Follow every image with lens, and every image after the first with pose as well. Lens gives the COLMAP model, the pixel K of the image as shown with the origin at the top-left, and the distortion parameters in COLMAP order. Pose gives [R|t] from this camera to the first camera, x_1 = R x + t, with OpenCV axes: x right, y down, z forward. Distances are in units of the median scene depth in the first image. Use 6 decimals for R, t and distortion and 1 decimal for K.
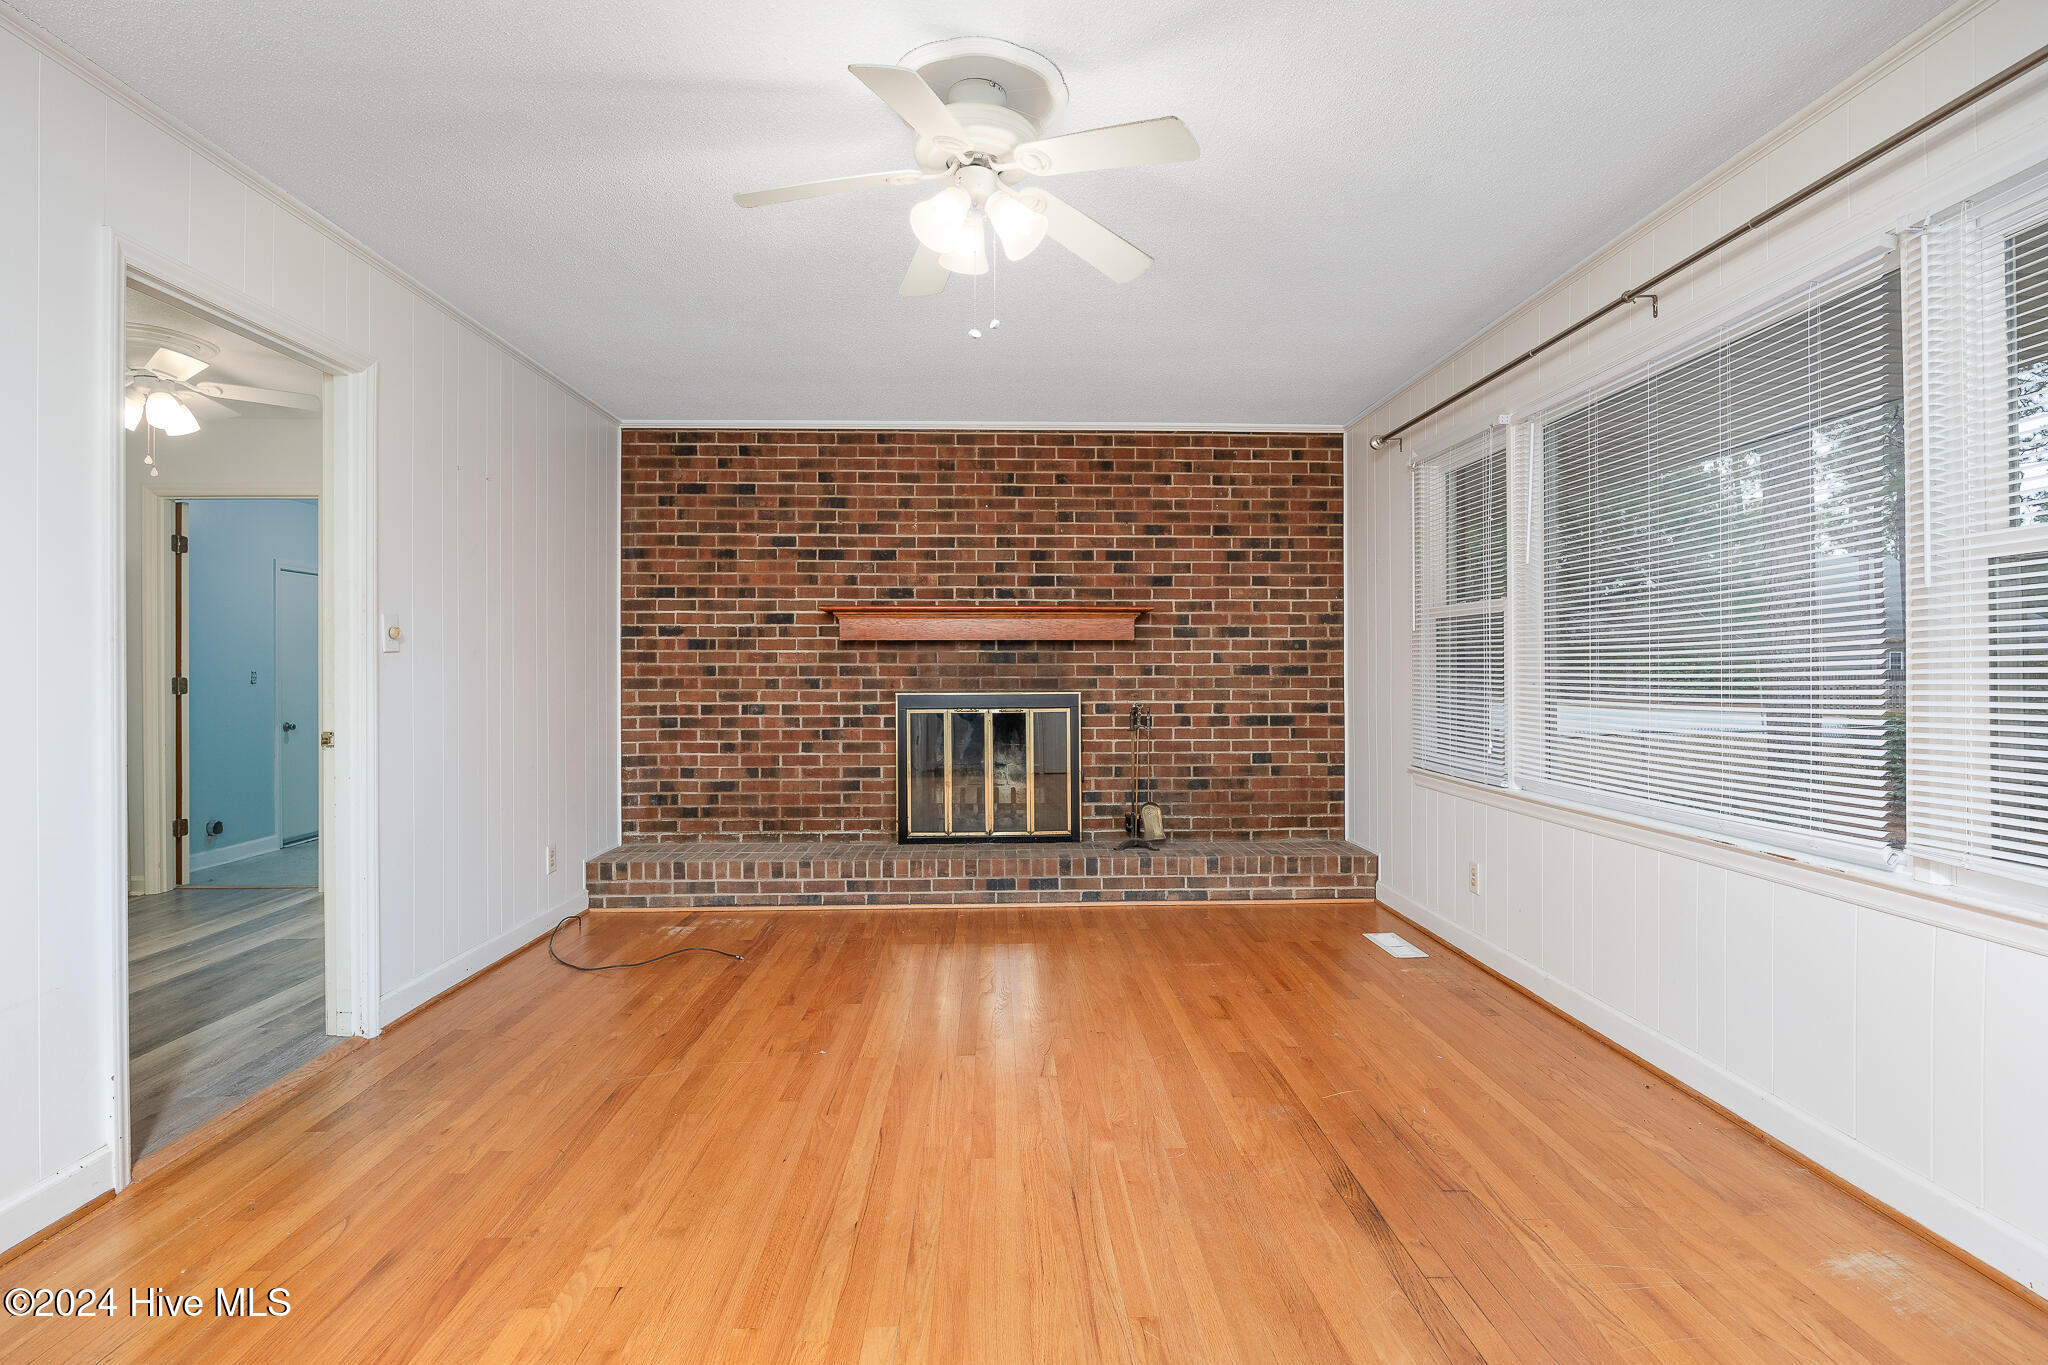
lens RADIAL K [[966.5, 0, 1030.4], [0, 966.5, 677.6], [0, 0, 1]] dist [-0.005374, -0.001088]
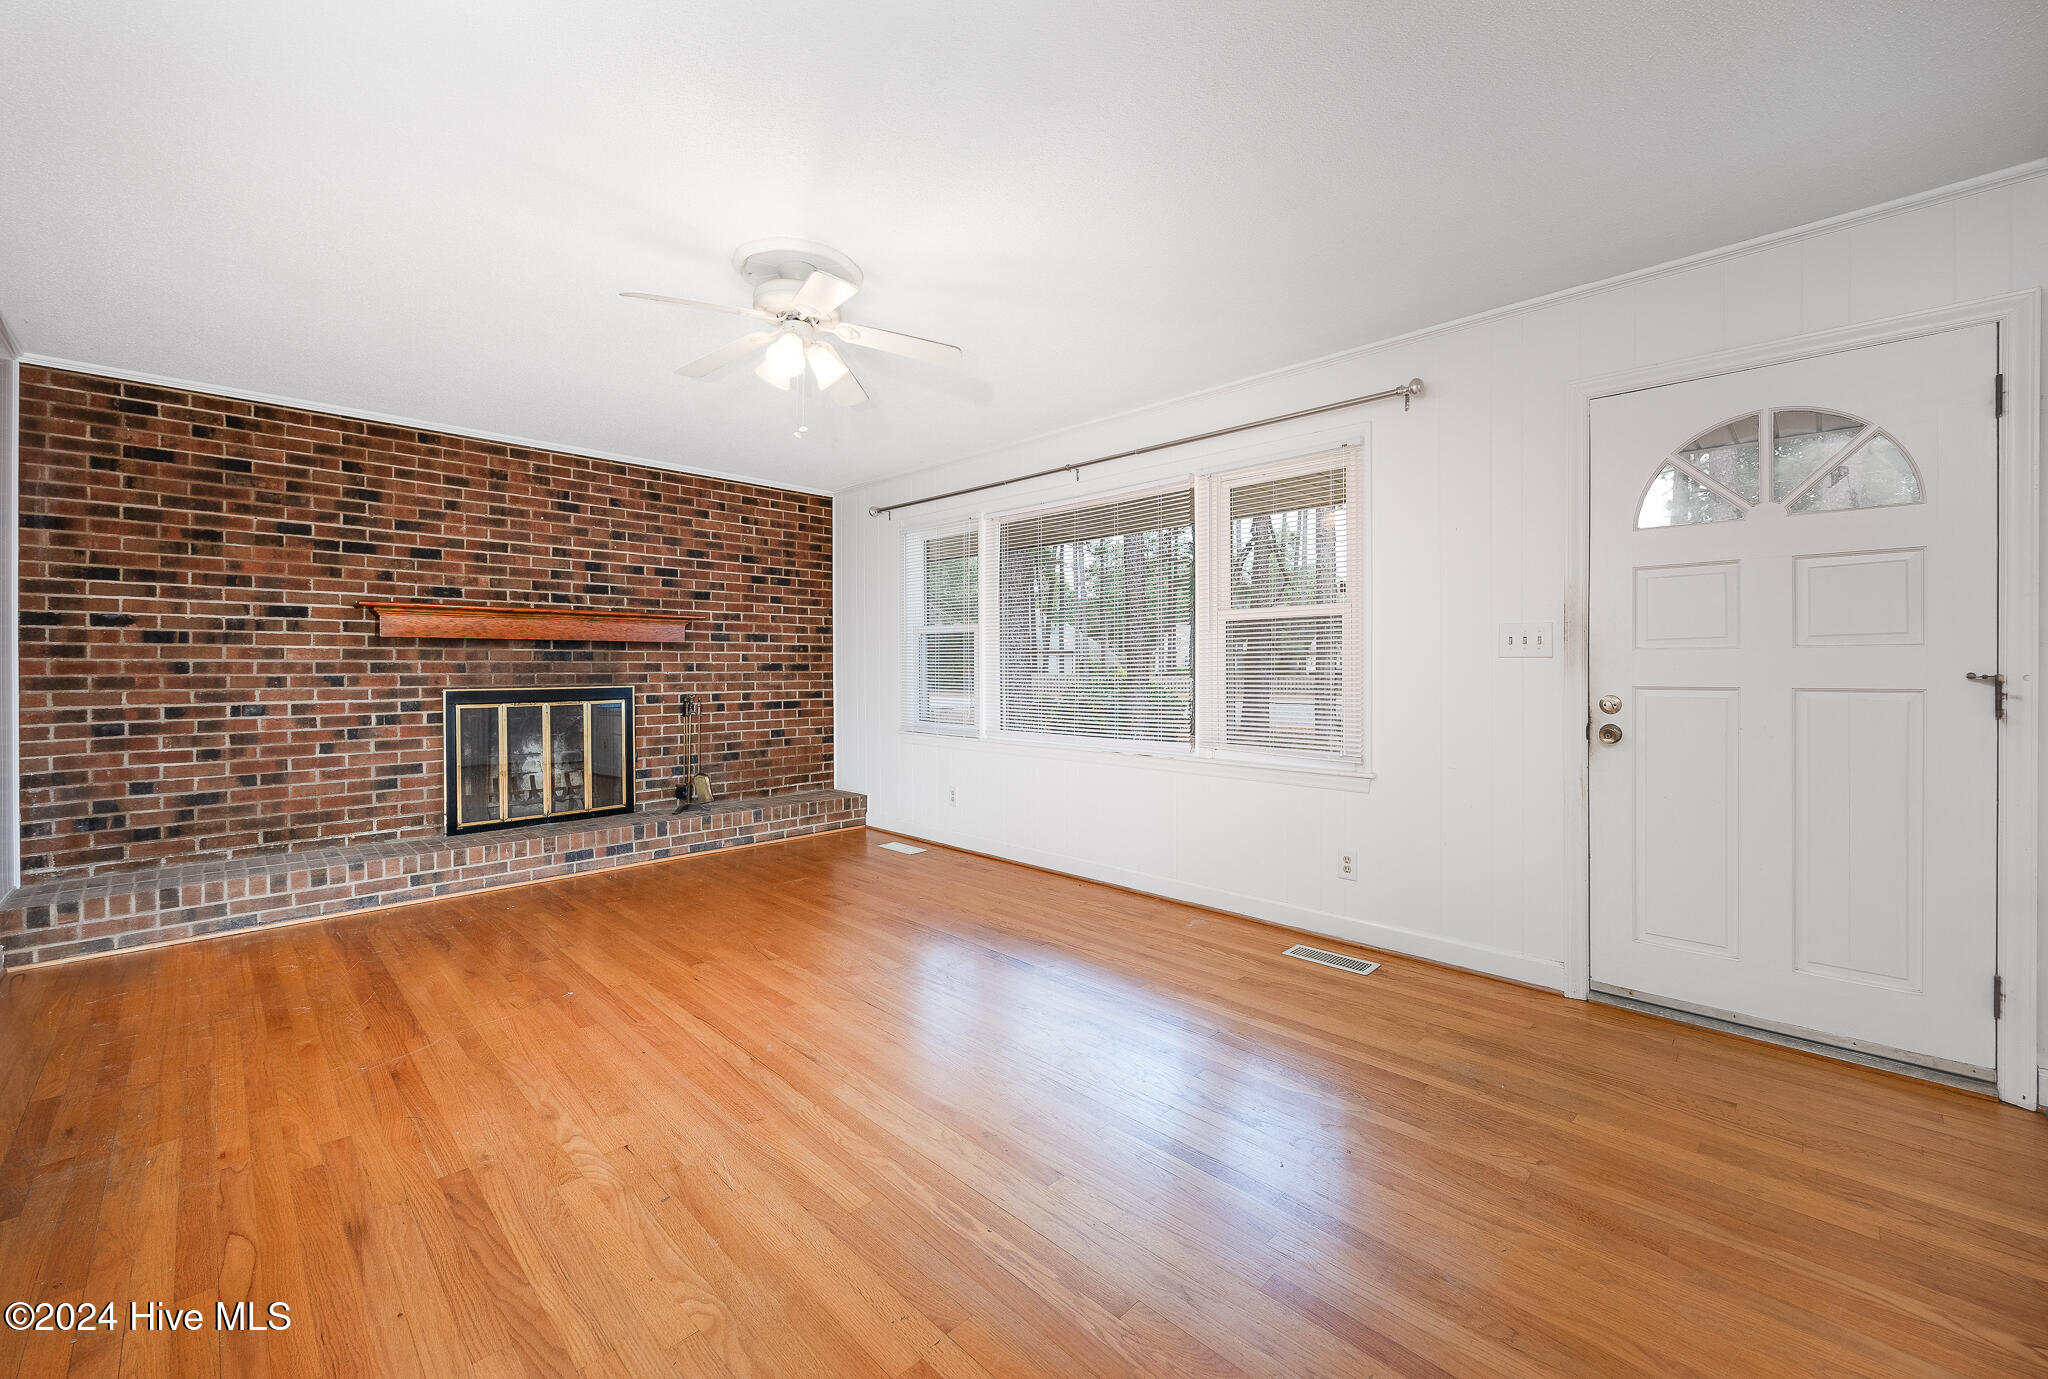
lens RADIAL K [[808.1, 0, 1039.3], [0, 808.1, 679.2], [0, 0, 1]] dist [-0.000154, 0.000044]
pose [[0.728596, -0.010141, 0.684869, -0.266040], [0.005208, 0.999944, 0.009266, 0.000514], [-0.684924, -0.003185, 0.728607, -0.058481]]
